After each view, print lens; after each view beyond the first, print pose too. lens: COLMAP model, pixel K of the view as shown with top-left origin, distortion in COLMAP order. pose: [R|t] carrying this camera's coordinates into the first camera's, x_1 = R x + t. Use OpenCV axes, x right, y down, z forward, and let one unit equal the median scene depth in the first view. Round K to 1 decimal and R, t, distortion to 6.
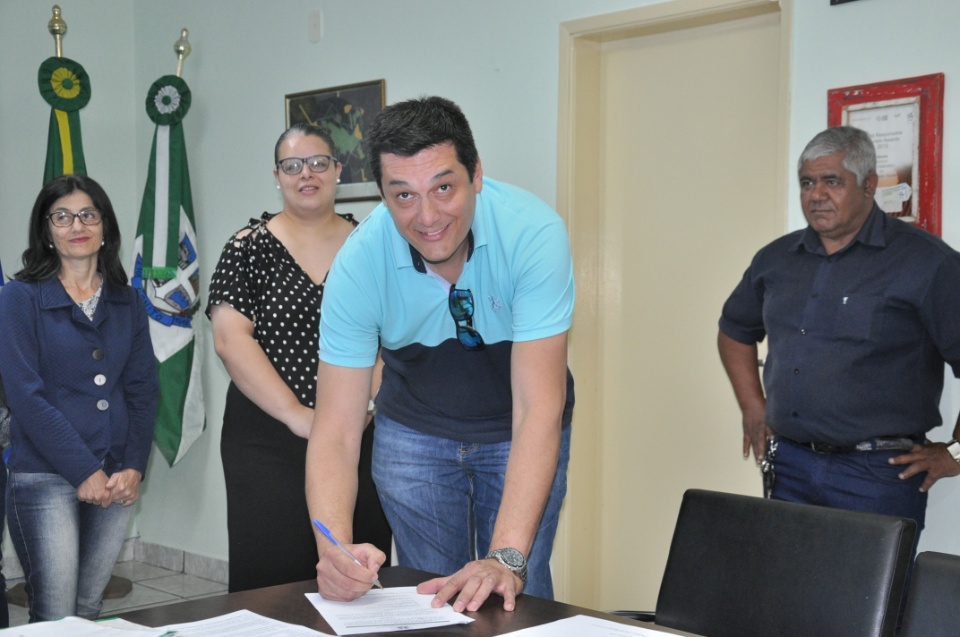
lens RADIAL K [[1326.6, 0, 501.8], [0, 1326.6, 327.6], [0, 0, 1]] dist [0.172059, 0.000000]
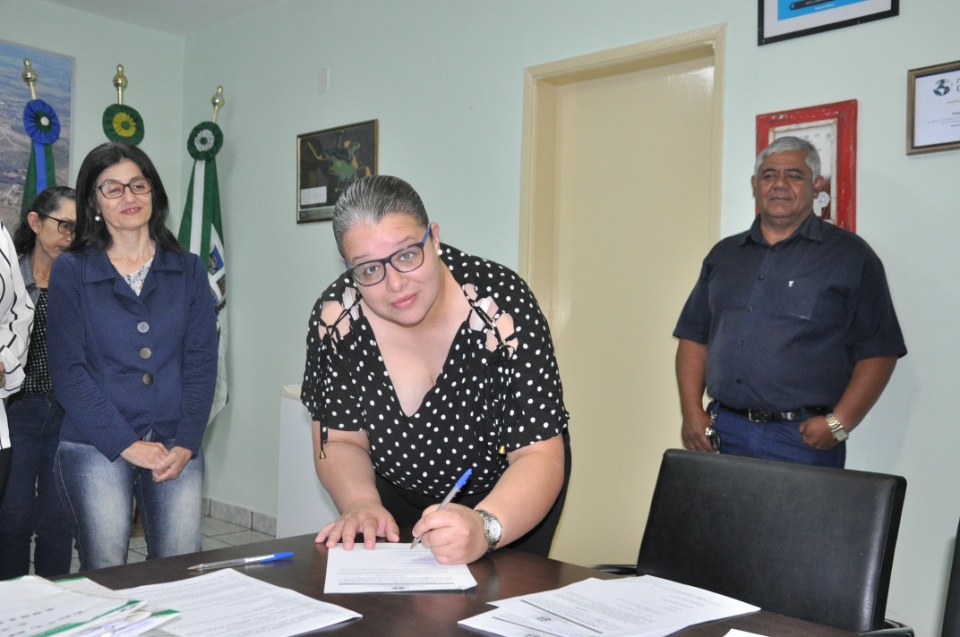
lens RADIAL K [[918.7, 0, 487.6], [0, 918.7, 325.0], [0, 0, 1]] dist [-0.000485, 0.000000]
pose [[0.998944, 0.017258, 0.042580, -0.017304], [-0.016219, 0.999565, -0.024622, 0.021640], [-0.042986, 0.023905, 0.998790, 0.137871]]
